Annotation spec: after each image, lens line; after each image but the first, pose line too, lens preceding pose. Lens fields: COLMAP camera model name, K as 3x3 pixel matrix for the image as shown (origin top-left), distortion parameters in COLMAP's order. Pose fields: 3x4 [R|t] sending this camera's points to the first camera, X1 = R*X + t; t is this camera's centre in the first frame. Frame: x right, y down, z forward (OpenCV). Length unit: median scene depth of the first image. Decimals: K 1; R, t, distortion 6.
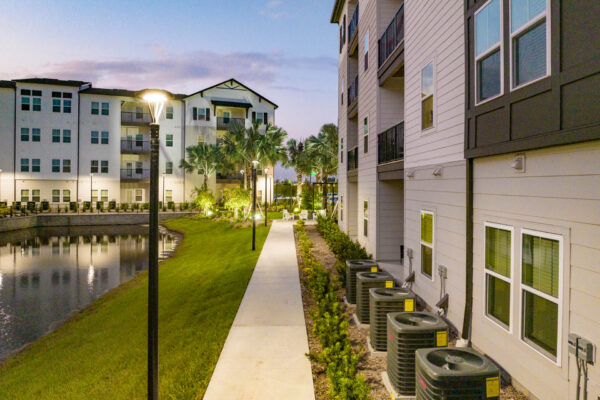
lens RADIAL K [[424.5, 0, 299.9], [0, 424.5, 197.1], [0, 0, 1]] dist [0.007135, 0.006438]
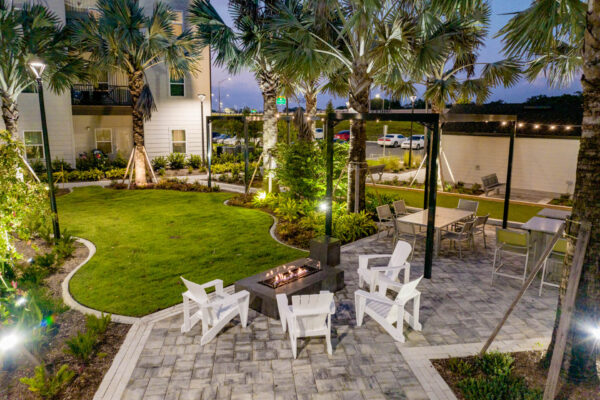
lens RADIAL K [[424.5, 0, 300.0], [0, 424.5, 199.8], [0, 0, 1]] dist [0.007135, 0.006438]
pose [[0.996519, -0.013818, 0.082214, -0.005477], [0.000753, 0.987619, 0.156870, -0.017692], [-0.083364, -0.156262, 0.984191, 0.653270]]
